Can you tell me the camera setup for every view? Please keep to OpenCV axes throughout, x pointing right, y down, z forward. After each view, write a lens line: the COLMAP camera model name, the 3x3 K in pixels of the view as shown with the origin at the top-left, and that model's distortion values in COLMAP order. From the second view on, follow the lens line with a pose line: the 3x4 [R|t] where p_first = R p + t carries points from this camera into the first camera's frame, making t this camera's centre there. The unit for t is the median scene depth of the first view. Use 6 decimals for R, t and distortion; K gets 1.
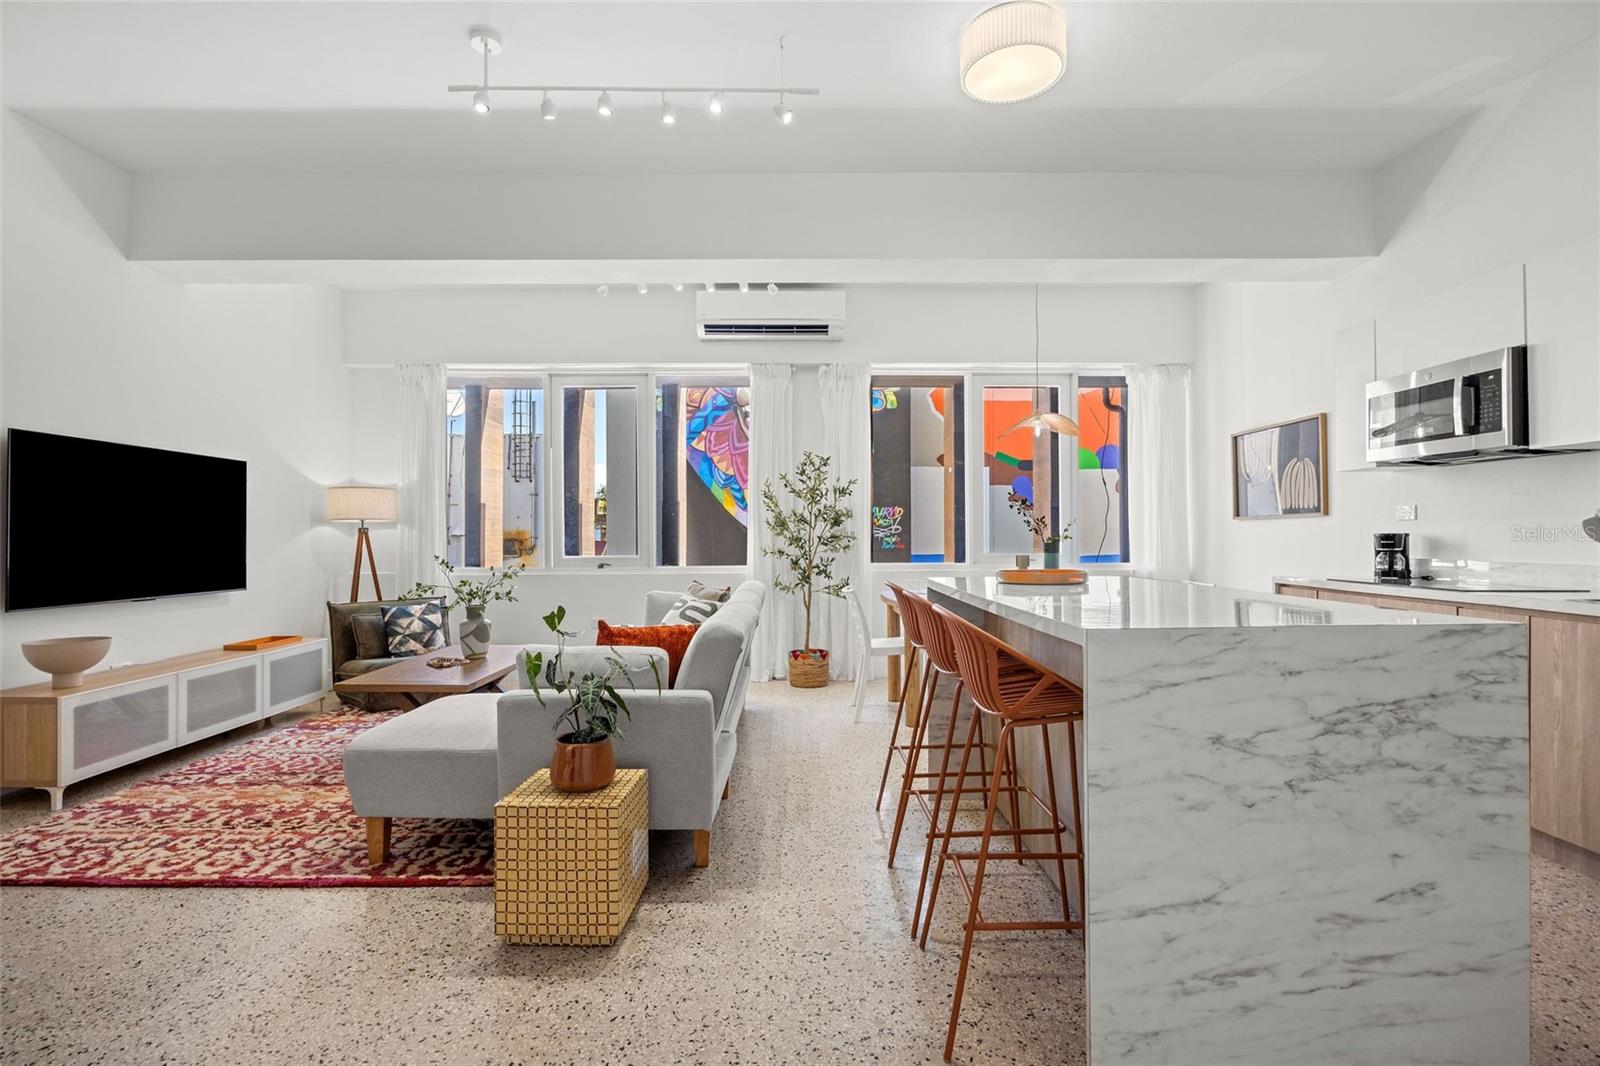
lens RADIAL K [[732.5, 0, 800.3], [0, 732.5, 532.5], [0, 0, 1]] dist [-0.019565, 0.002281]
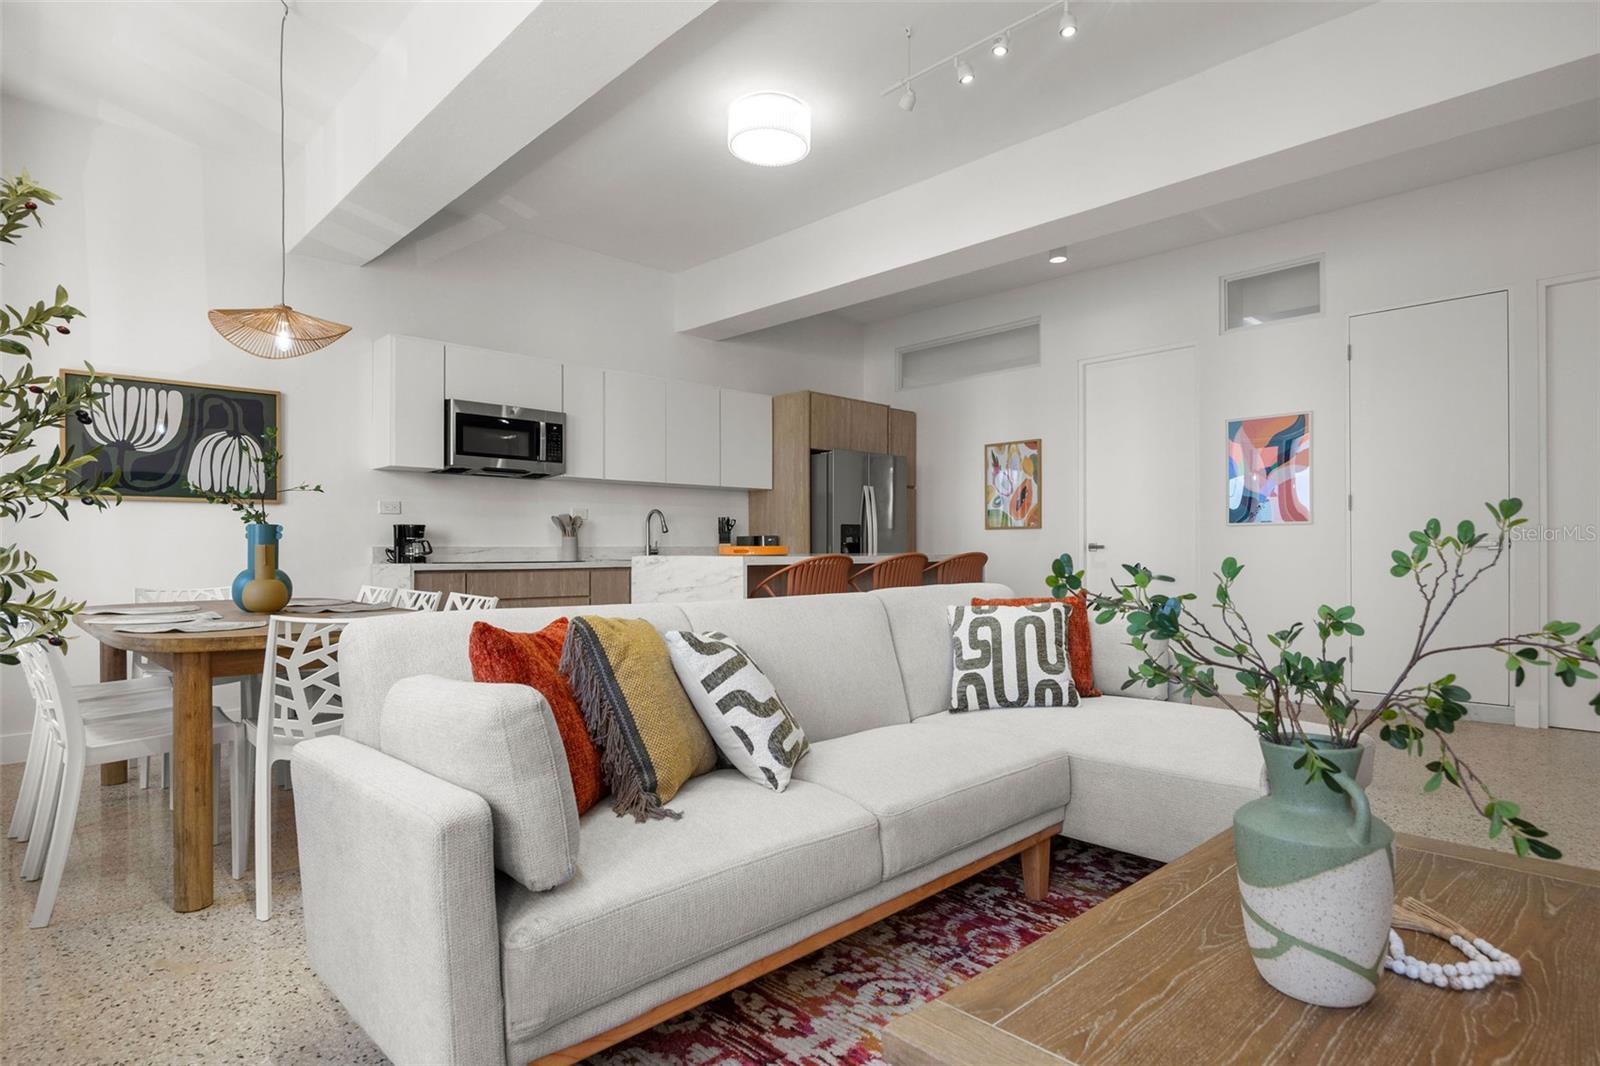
lens RADIAL K [[844.2, 0, 801.8], [0, 844.2, 548.7], [0, 0, 1]] dist [-0.007506, 0.002539]
pose [[-0.685801, 0.005904, 0.727766, -0.714616], [0.002975, 0.999981, -0.005308, 0.057603], [-0.727783, -0.001475, -0.685805, 1.758128]]
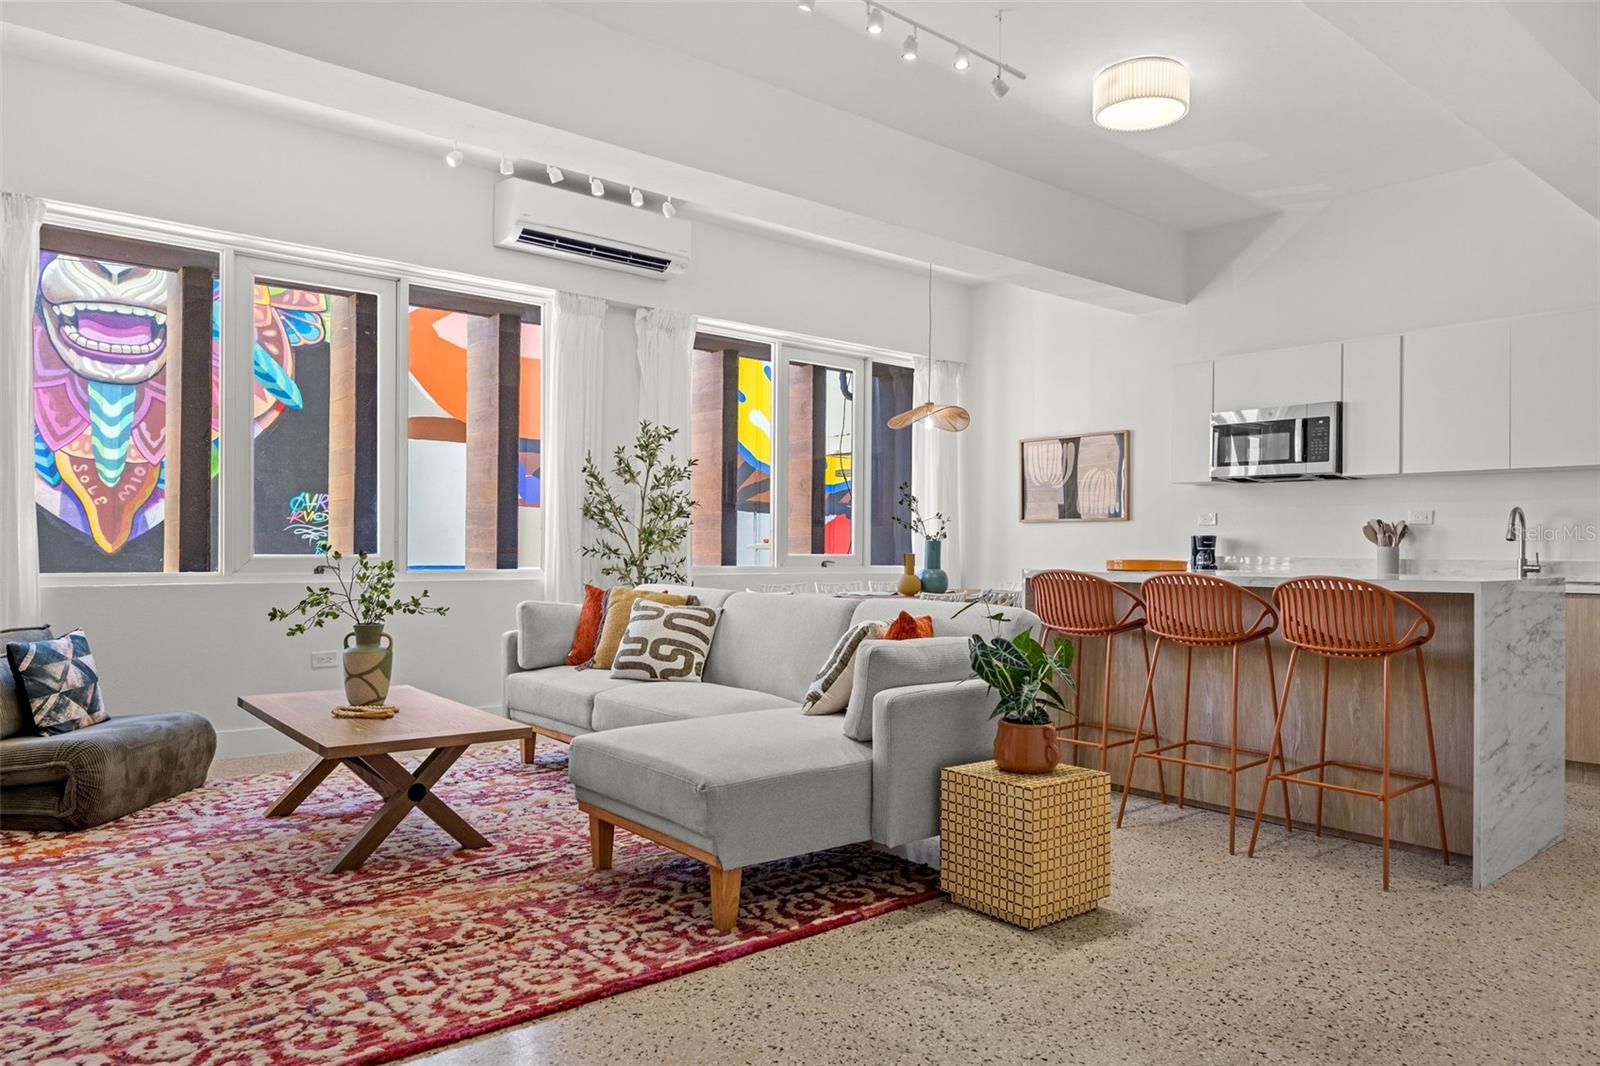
lens RADIAL K [[1050.1, 0, 792.1], [0, 1050.1, 545.3], [0, 0, 1]] dist [-0.004423, -0.004679]
pose [[0.778953, 0.012791, 0.626952, -1.005982], [-0.016414, 0.999865, -0.000005, 0.034287], [-0.626867, -0.010287, 0.779058, 0.066873]]
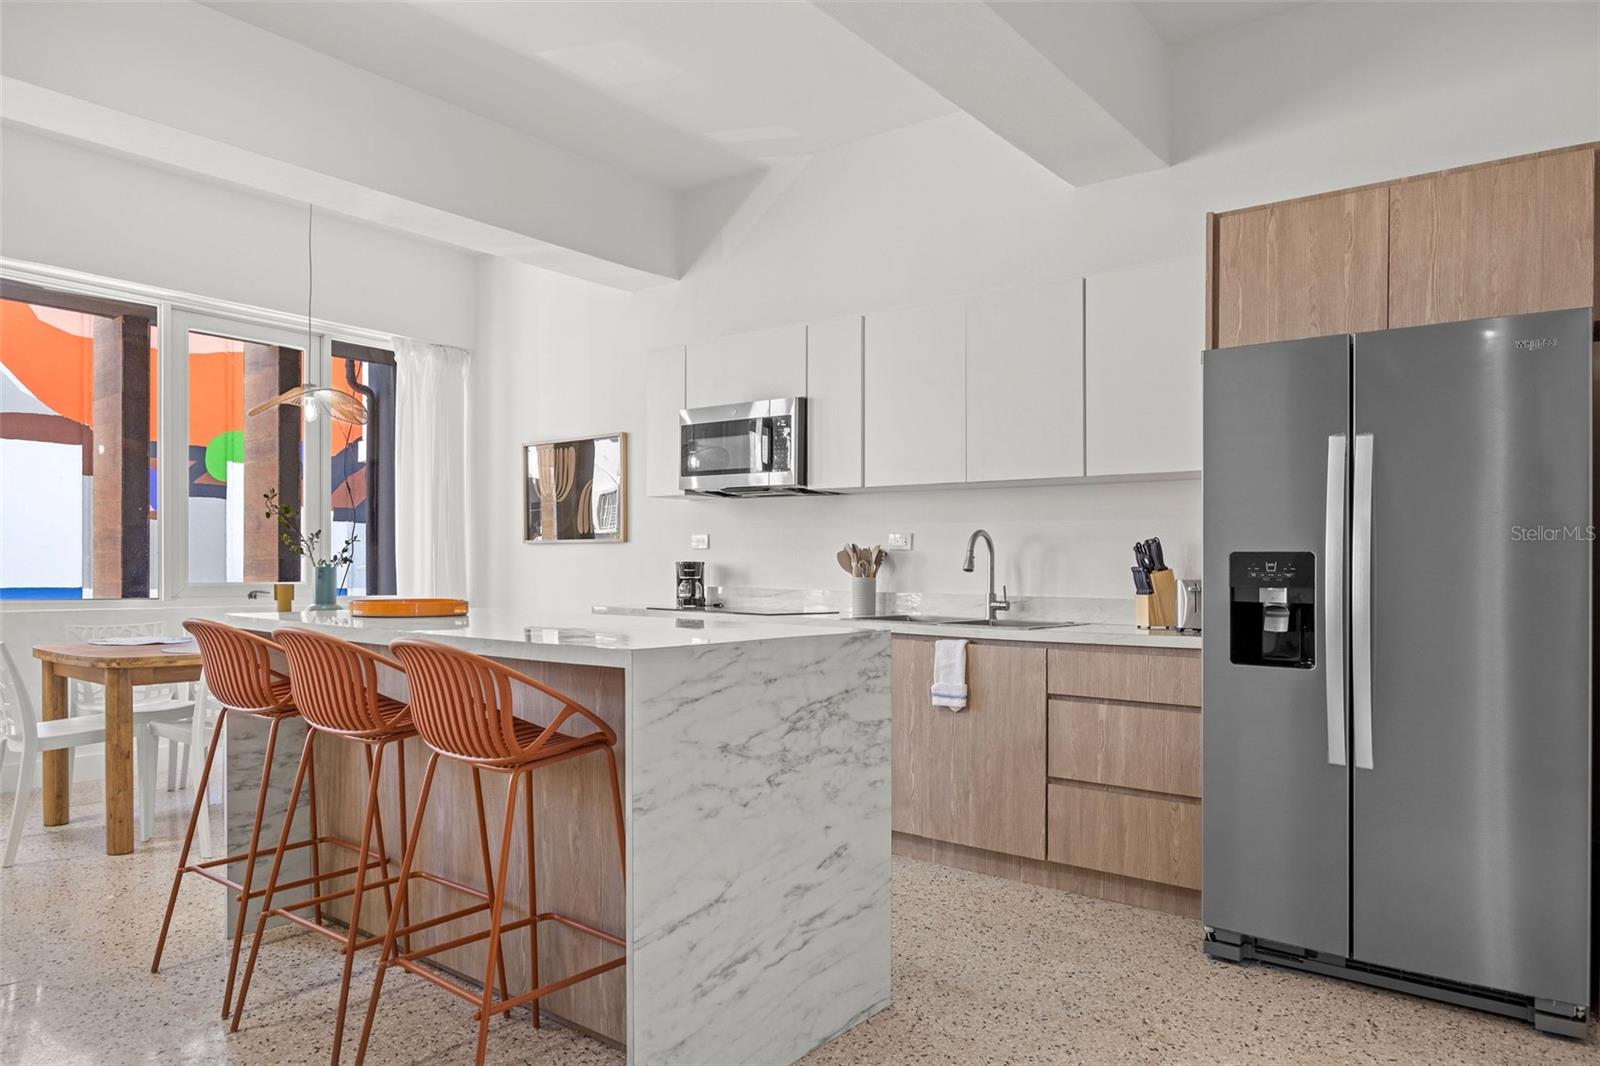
lens RADIAL K [[1014.7, 0, 798.5], [0, 1014.7, 582.9], [0, 0, 1]] dist [-0.002361, -0.002124]
pose [[0.626850, 0.002253, 0.779137, -0.226876], [-0.020566, 0.999695, 0.013655, 0.009539], [-0.778868, -0.024584, 0.626705, -0.002940]]
